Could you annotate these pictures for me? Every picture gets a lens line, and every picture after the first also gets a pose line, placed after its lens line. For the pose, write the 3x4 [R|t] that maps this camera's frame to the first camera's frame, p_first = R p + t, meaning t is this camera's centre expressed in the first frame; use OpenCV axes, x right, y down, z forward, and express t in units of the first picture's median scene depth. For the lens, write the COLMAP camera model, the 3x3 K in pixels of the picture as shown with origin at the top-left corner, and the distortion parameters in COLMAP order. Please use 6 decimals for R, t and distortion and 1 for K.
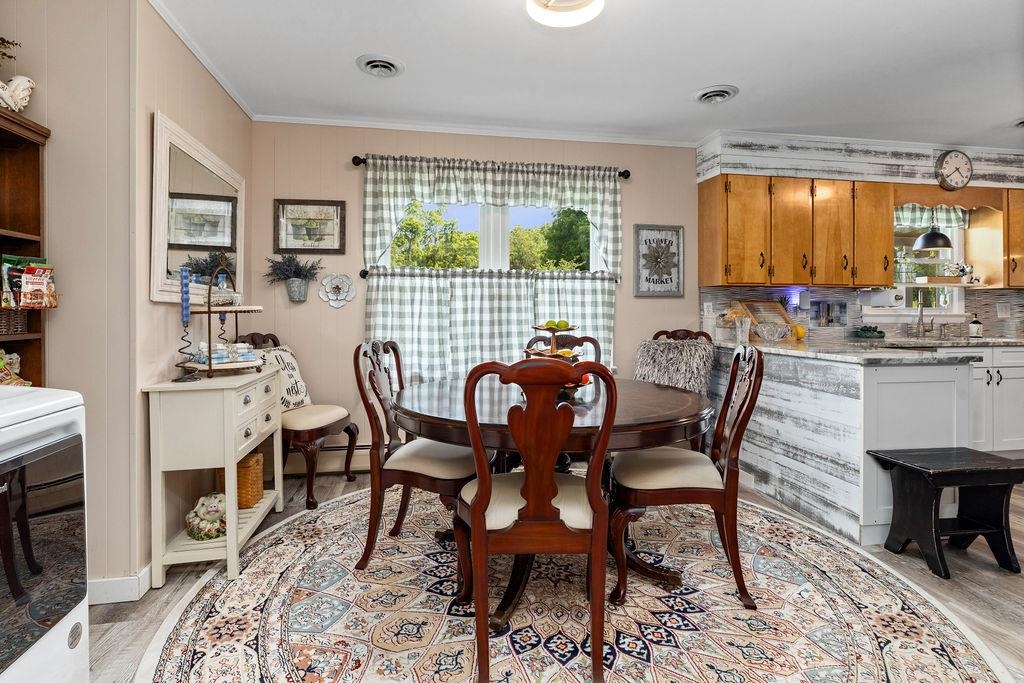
lens RADIAL K [[521.6, 0, 511.5], [0, 521.6, 310.4], [0, 0, 1]] dist [0.000028, 0.000008]
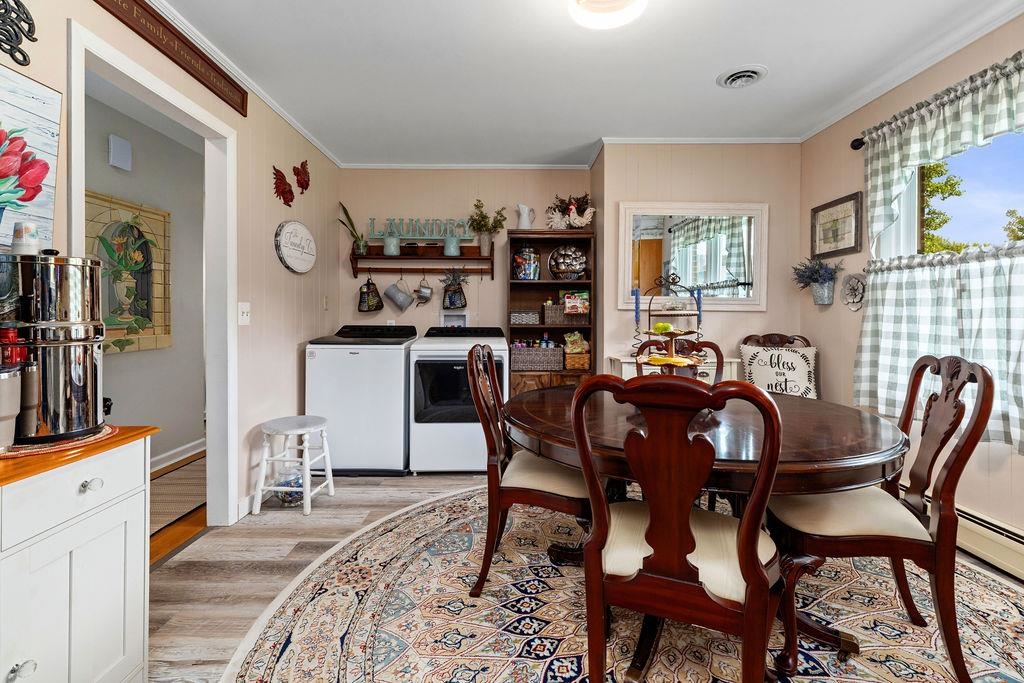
lens RADIAL K [[471.8, 0, 508.8], [0, 471.8, 314.7], [0, 0, 1]] dist [0.001070, 0.000162]
pose [[-0.179004, -0.007171, -0.983822, 0.593515], [-0.010182, 0.999933, -0.005436, 0.011535], [0.983796, 0.009045, -0.179065, 0.569259]]
